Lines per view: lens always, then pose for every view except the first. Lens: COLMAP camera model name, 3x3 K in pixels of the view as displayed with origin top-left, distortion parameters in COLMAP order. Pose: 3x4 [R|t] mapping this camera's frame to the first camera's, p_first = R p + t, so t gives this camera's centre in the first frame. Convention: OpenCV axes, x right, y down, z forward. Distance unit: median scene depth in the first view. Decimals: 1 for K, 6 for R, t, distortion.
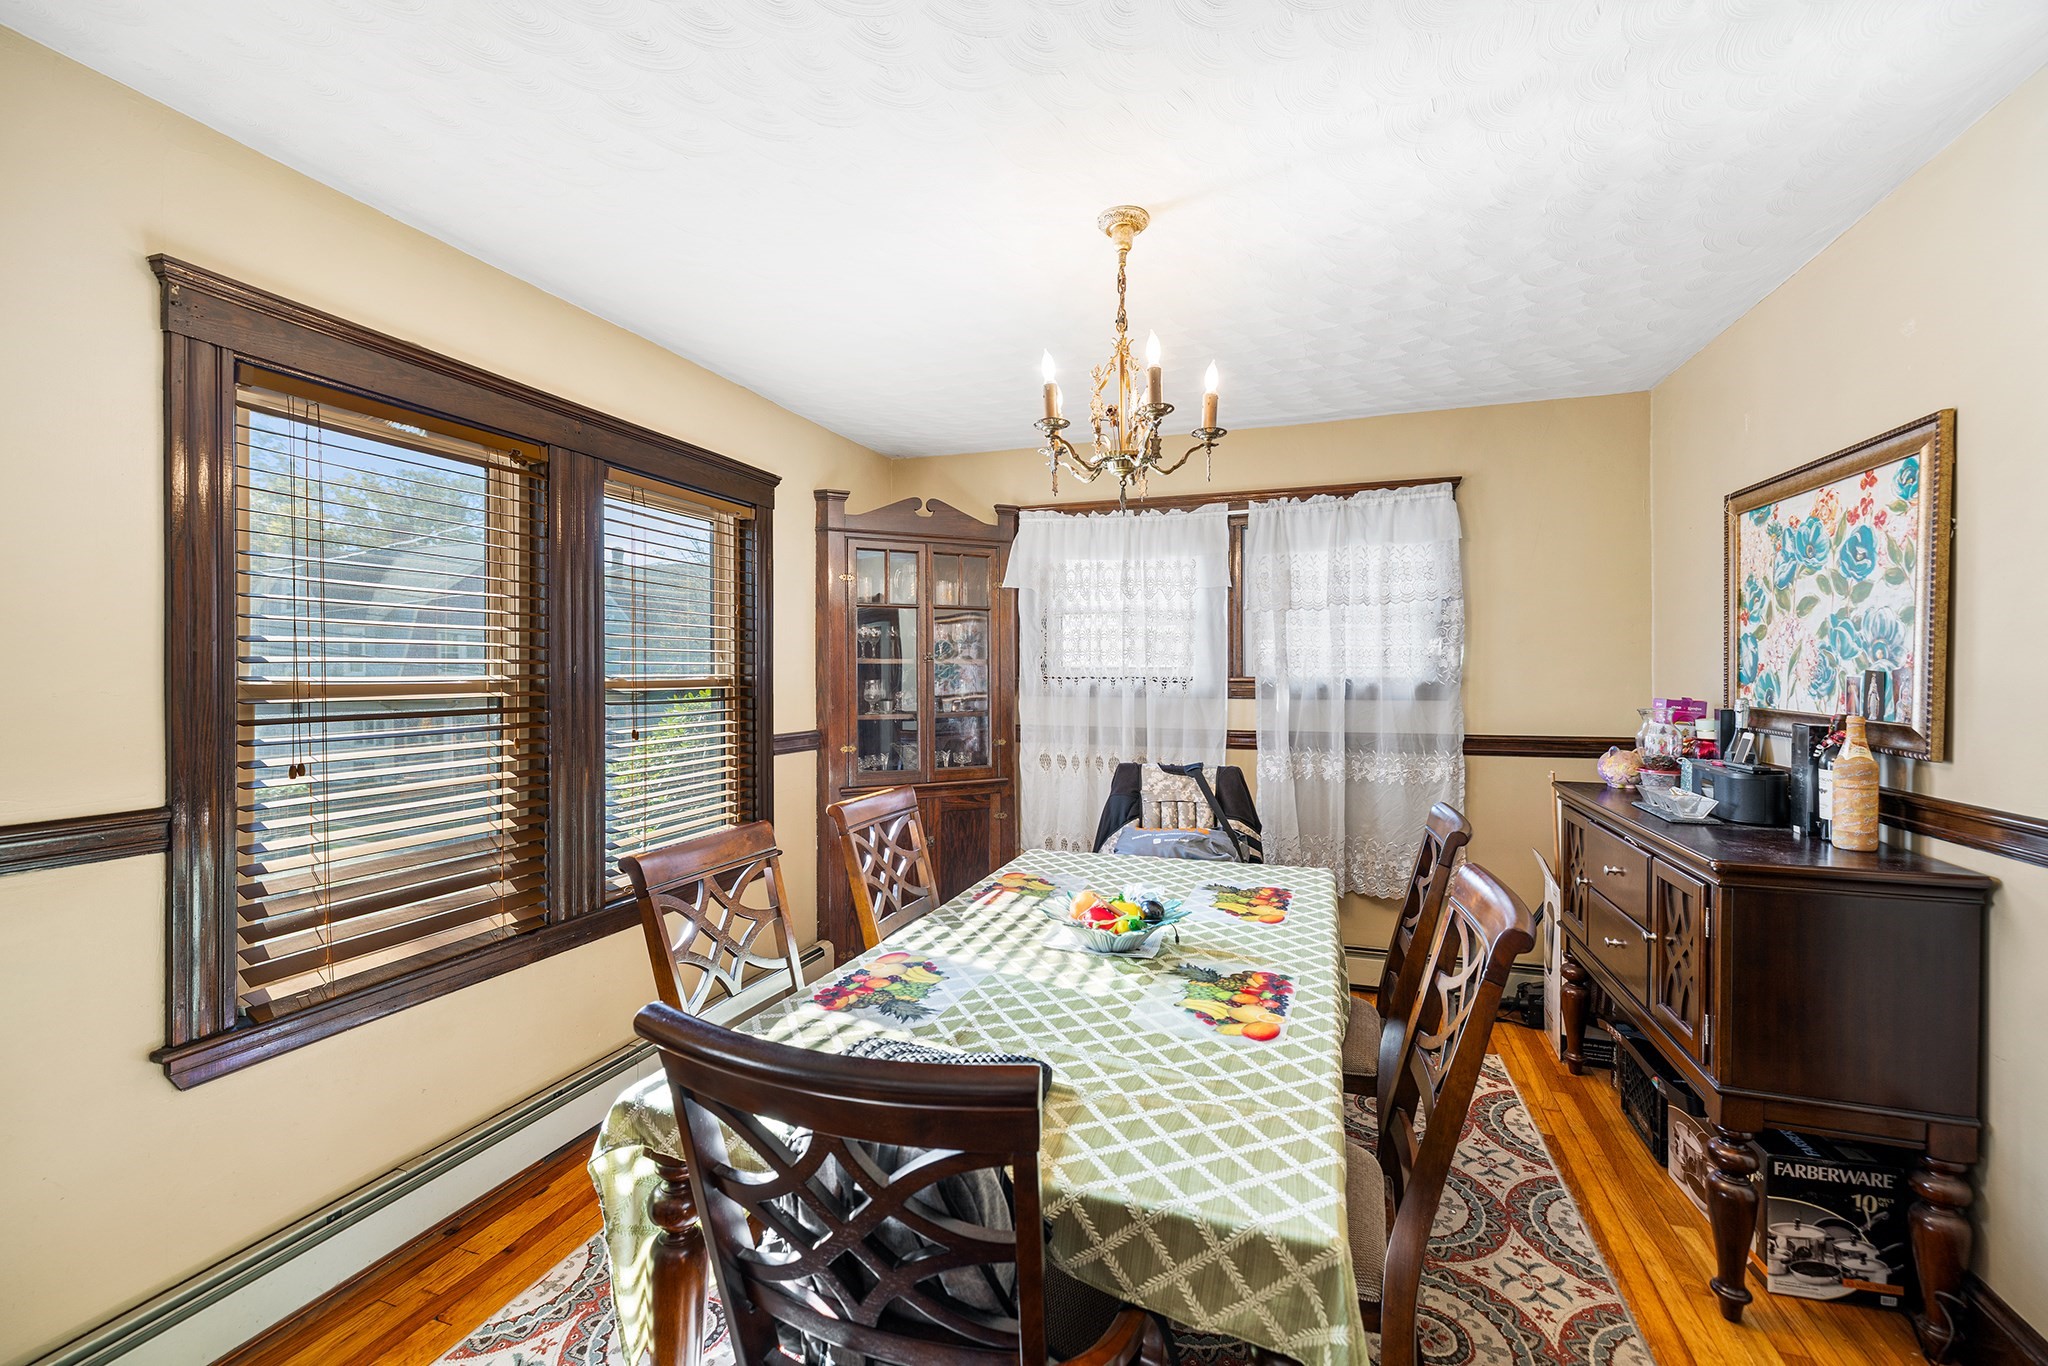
lens RADIAL K [[861.5, 0, 1020.4], [0, 861.5, 680.7], [0, 0, 1]] dist [-0.009322, -0.000334]
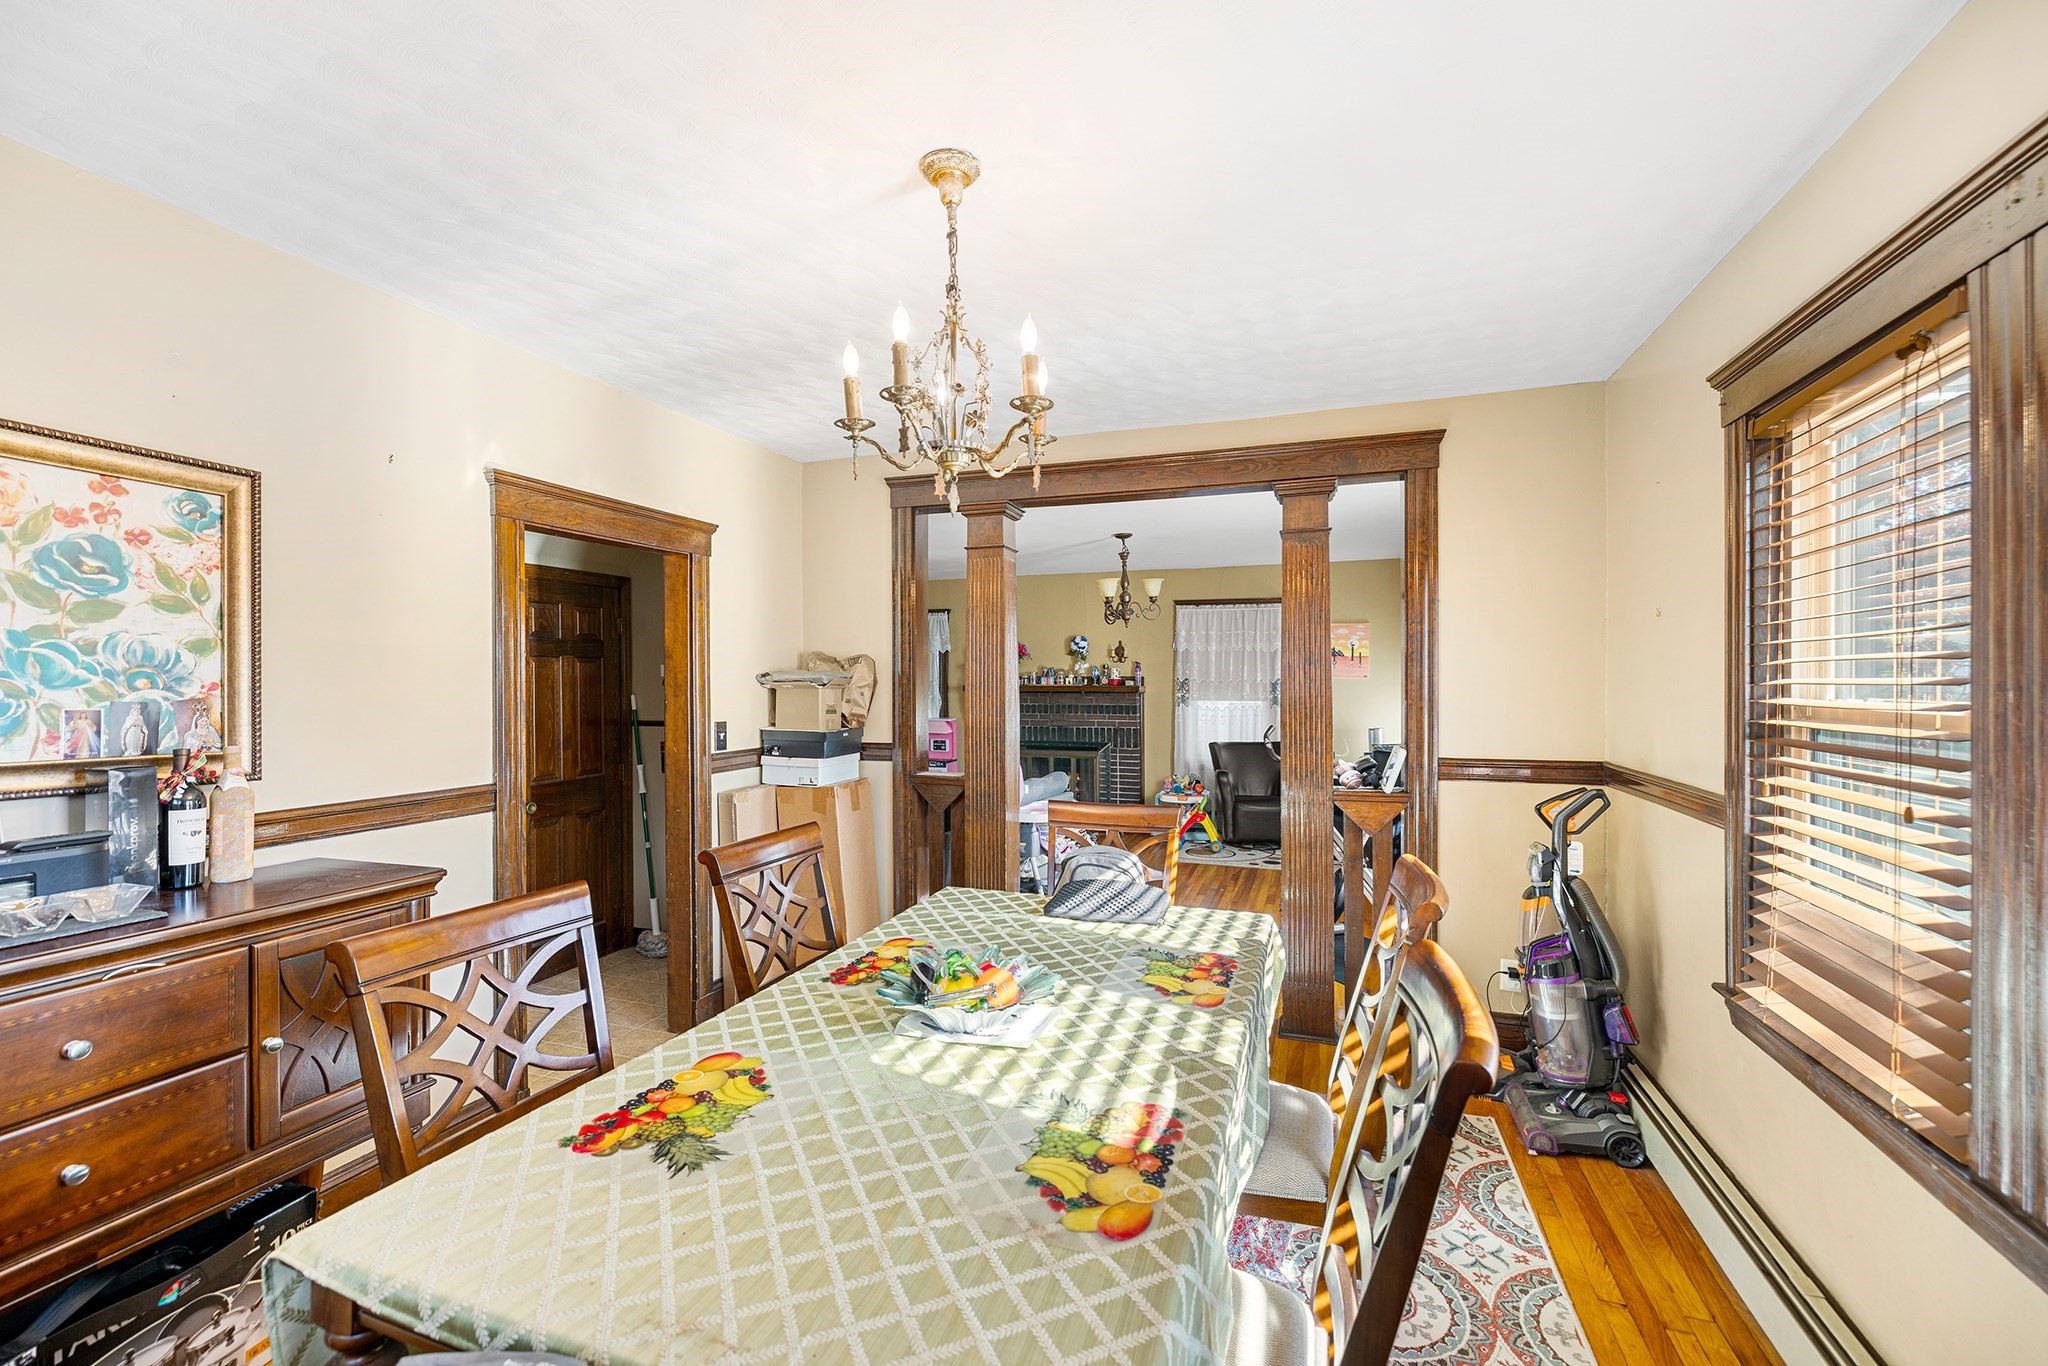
lens RADIAL K [[864.3, 0, 1021.0], [0, 864.3, 677.7], [0, 0, 1]] dist [-0.009504, 0.000496]
pose [[-0.999982, 0.005950, -0.000608, 0.055547], [0.005947, 0.999967, 0.005593, -0.036964], [0.000642, 0.005589, -0.999984, 1.904219]]
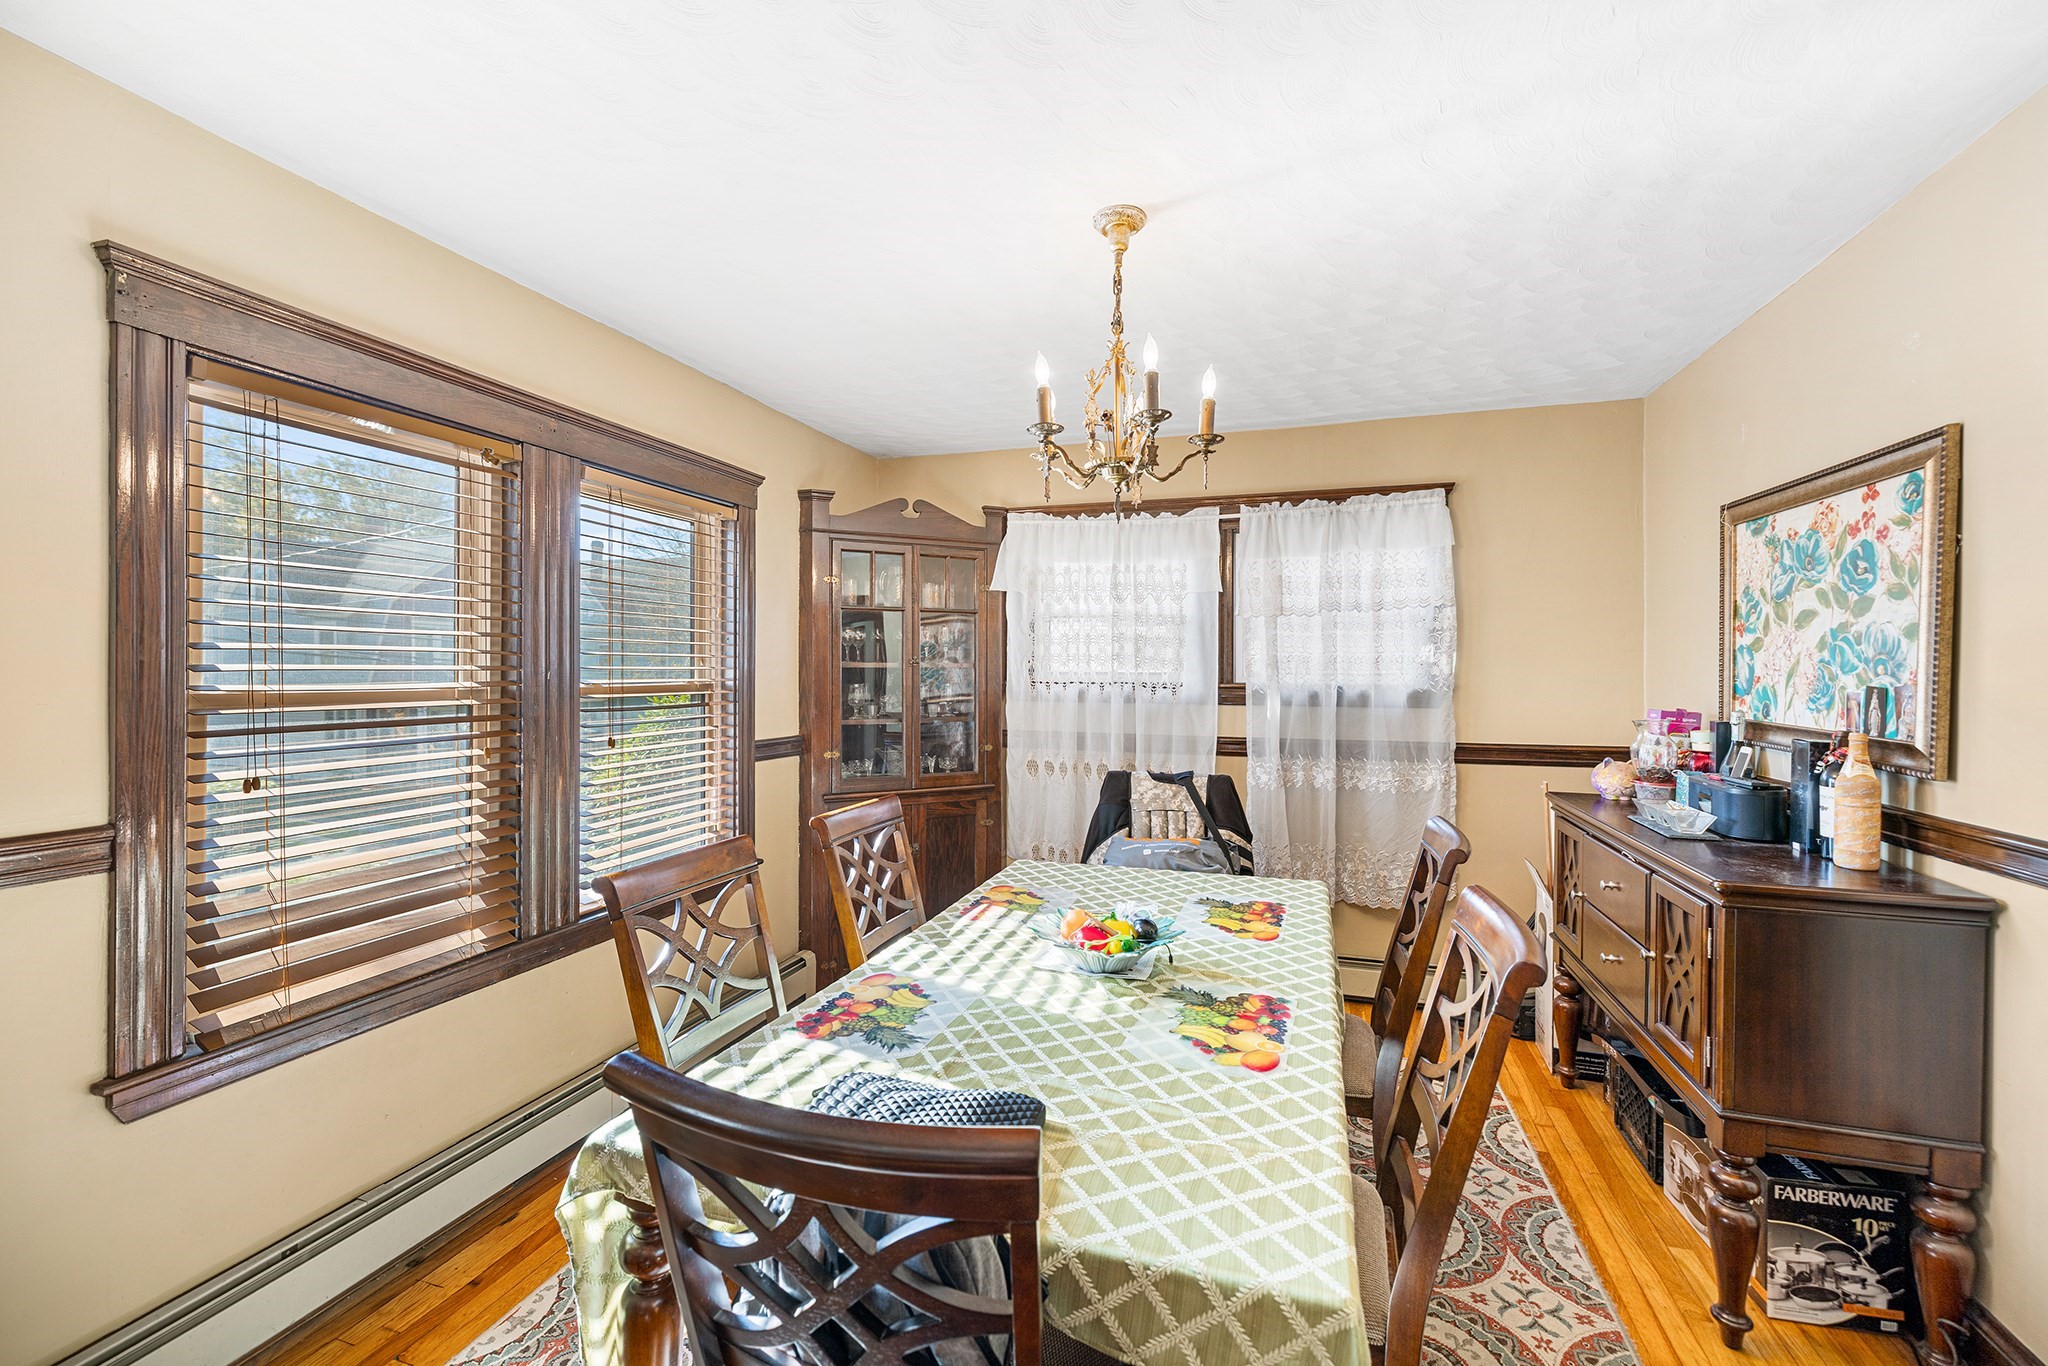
lens RADIAL K [[864.3, 0, 1021.0], [0, 864.3, 677.7], [0, 0, 1]] dist [-0.009504, 0.000496]
pose [[0.999805, 0.004791, 0.019145, -0.007543], [-0.004783, 0.999988, -0.000442, -0.016706], [-0.019147, 0.000350, 0.999817, 0.027181]]
